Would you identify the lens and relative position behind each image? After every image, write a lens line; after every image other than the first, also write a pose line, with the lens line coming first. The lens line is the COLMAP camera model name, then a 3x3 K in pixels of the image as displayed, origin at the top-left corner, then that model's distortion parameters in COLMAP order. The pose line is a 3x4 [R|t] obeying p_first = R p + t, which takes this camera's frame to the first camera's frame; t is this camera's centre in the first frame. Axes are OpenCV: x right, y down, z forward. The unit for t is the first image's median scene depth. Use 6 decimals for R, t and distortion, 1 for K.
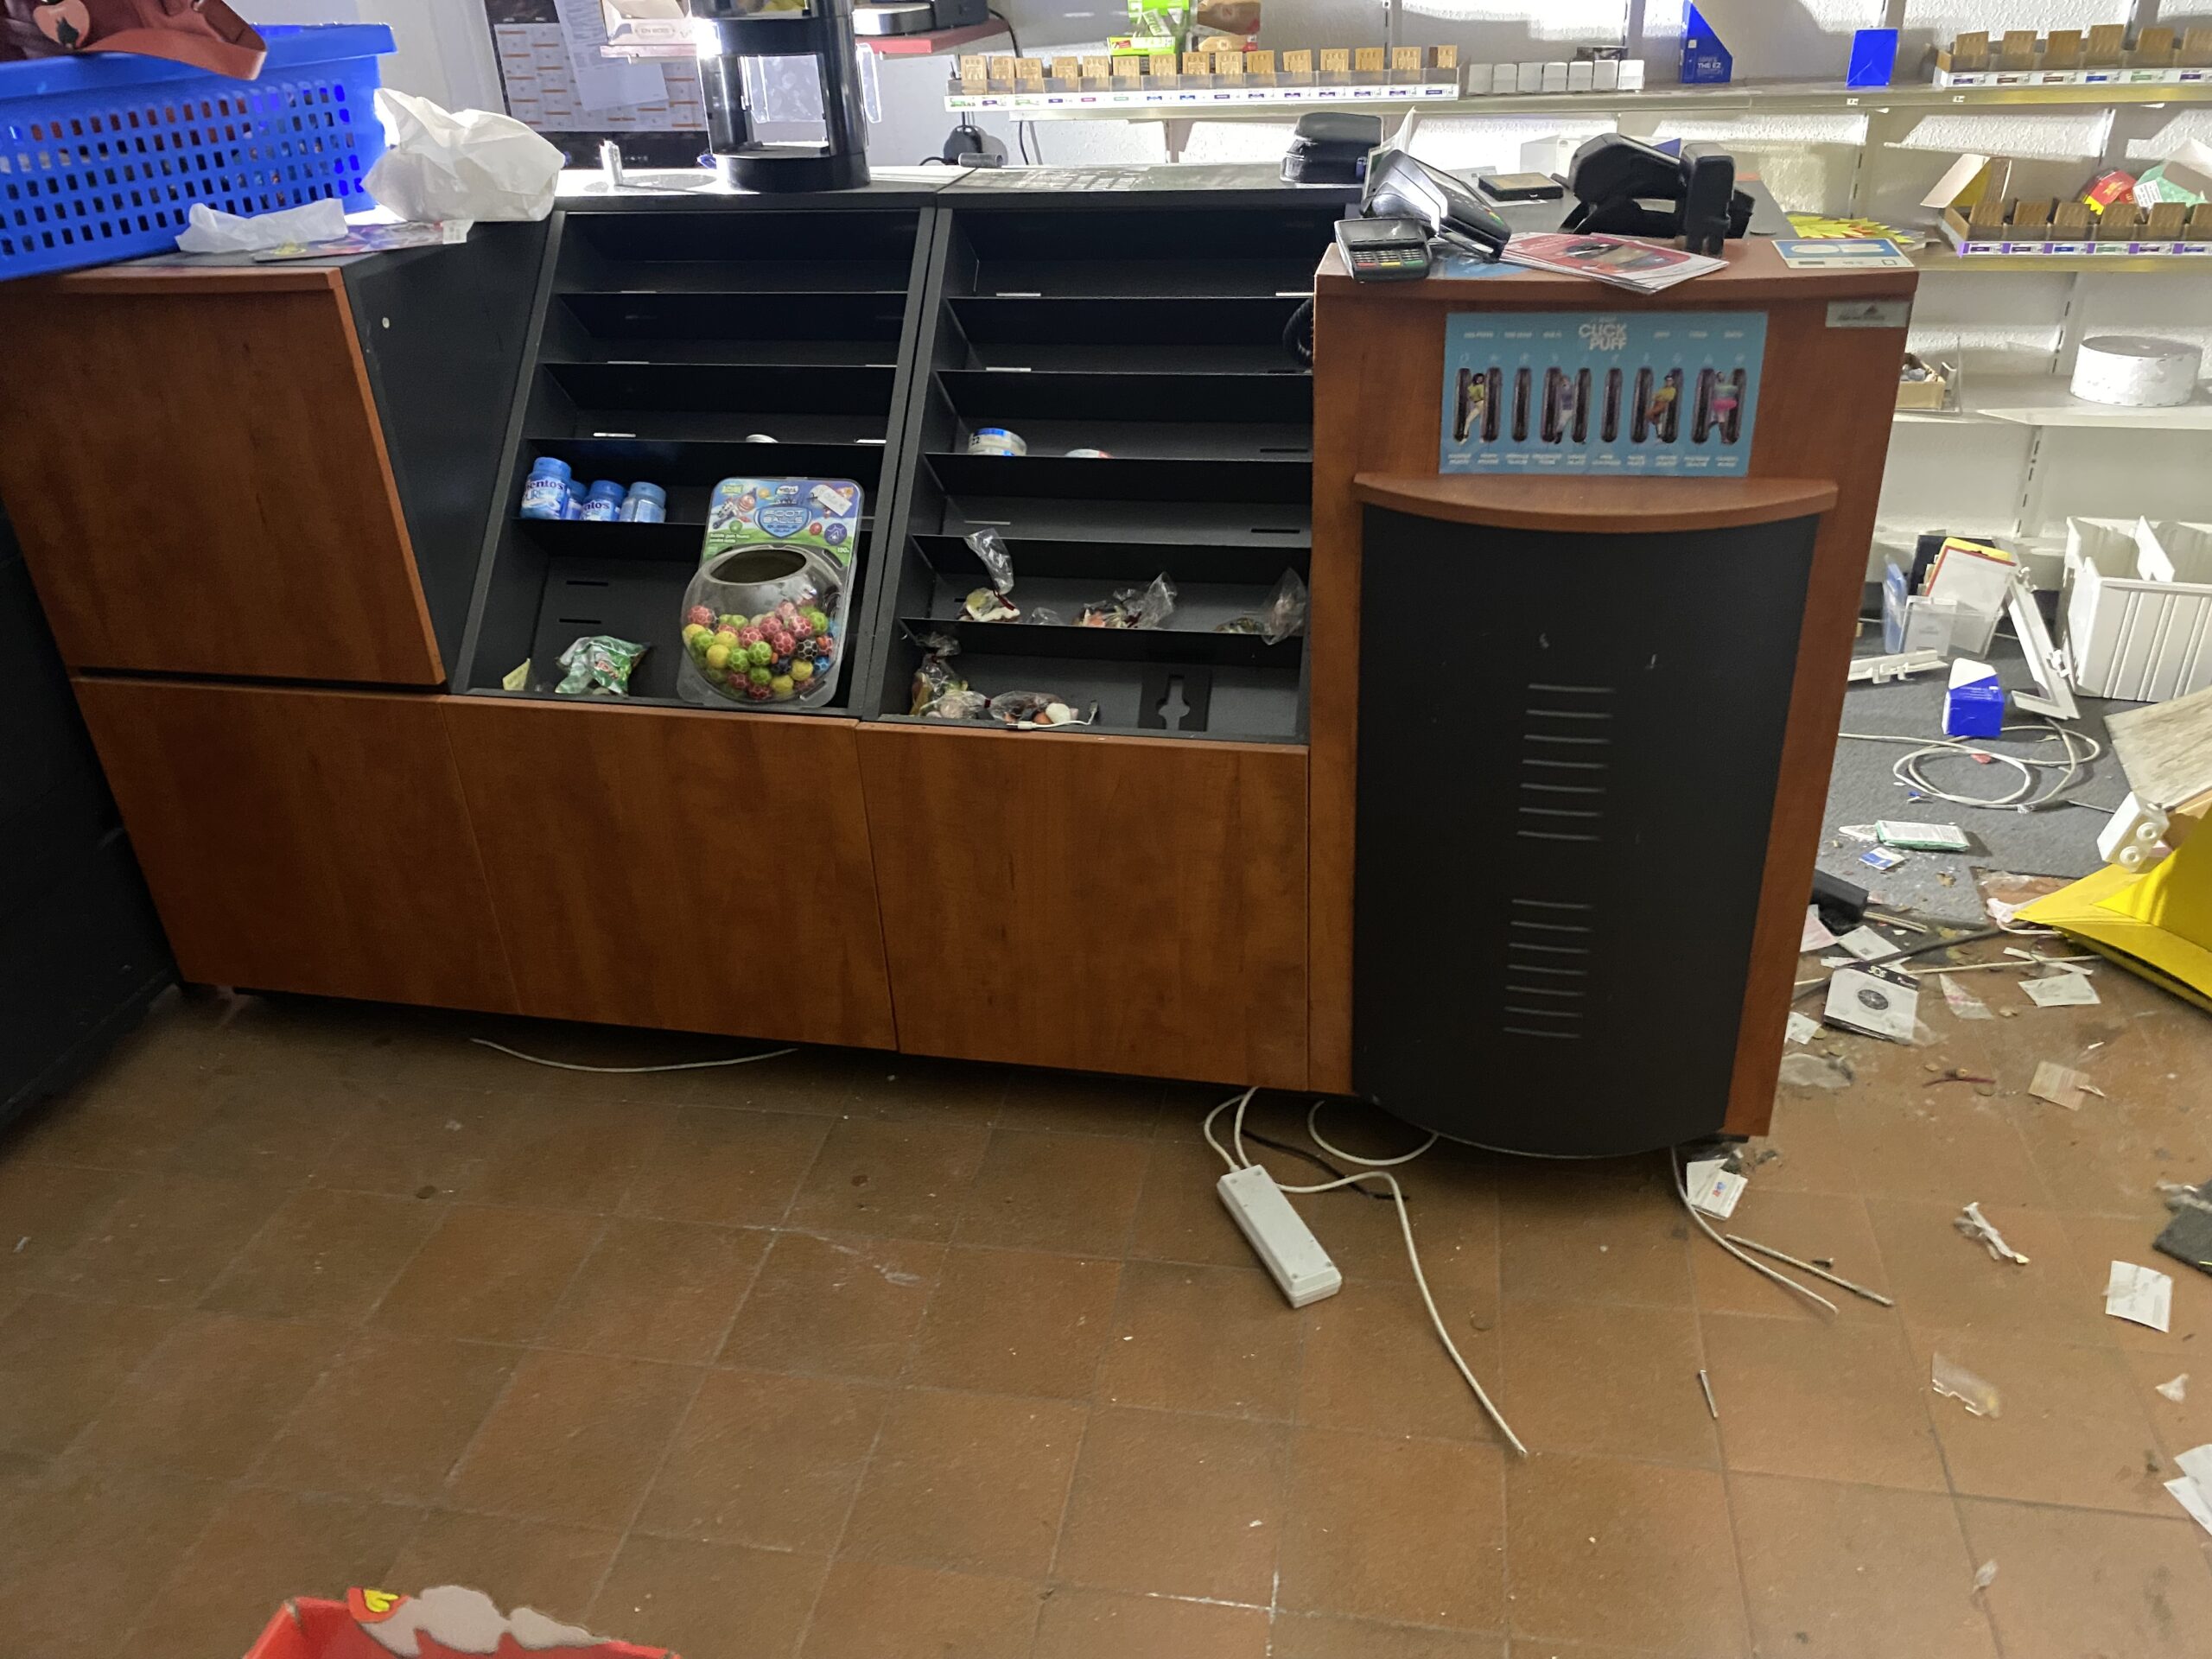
lens RADIAL K [[1662.1, 0, 1110.5], [0, 1662.1, 832.6], [0, 0, 1]] dist [0.033029, -0.043555]
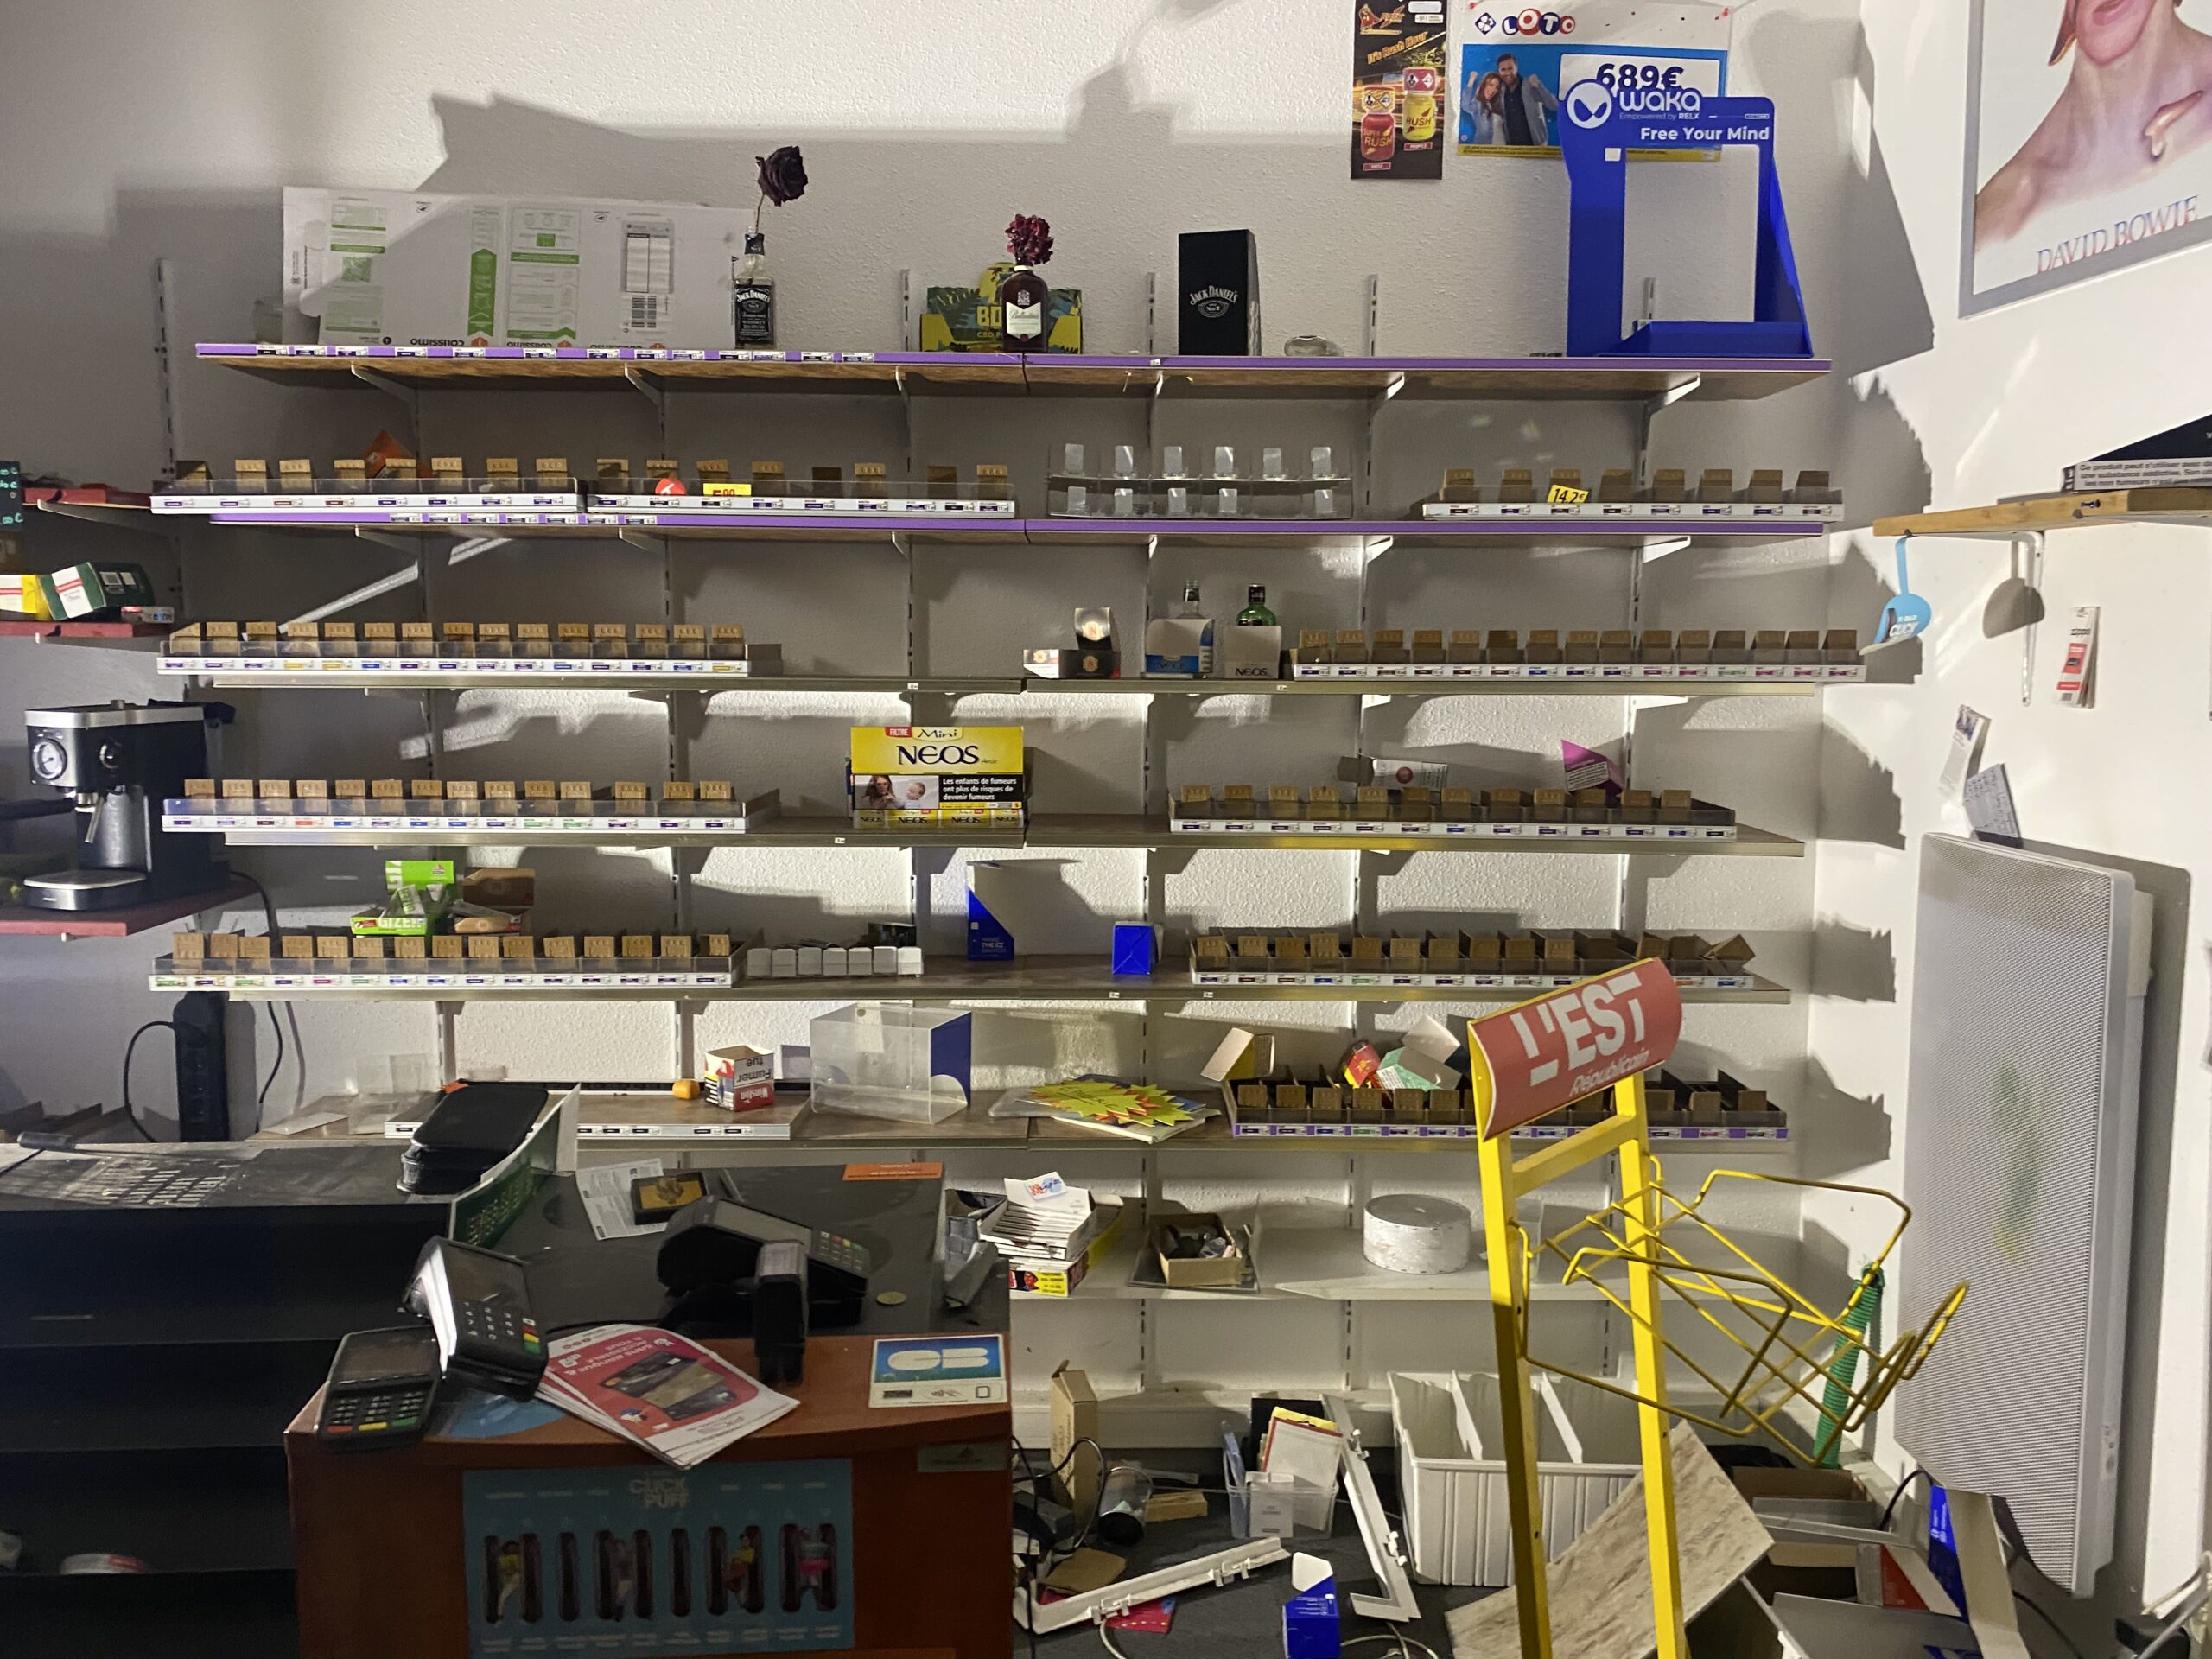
lens RADIAL K [[1662.1, 0, 1122.6], [0, 1662.1, 812.3], [0, 0, 1]] dist [0.033029, -0.043555]
pose [[0.958005, 0.019474, 0.286088, 0.146341], [0.093541, 0.921890, -0.375990, -0.148215], [-0.271064, 0.386961, 0.881354, 0.053162]]
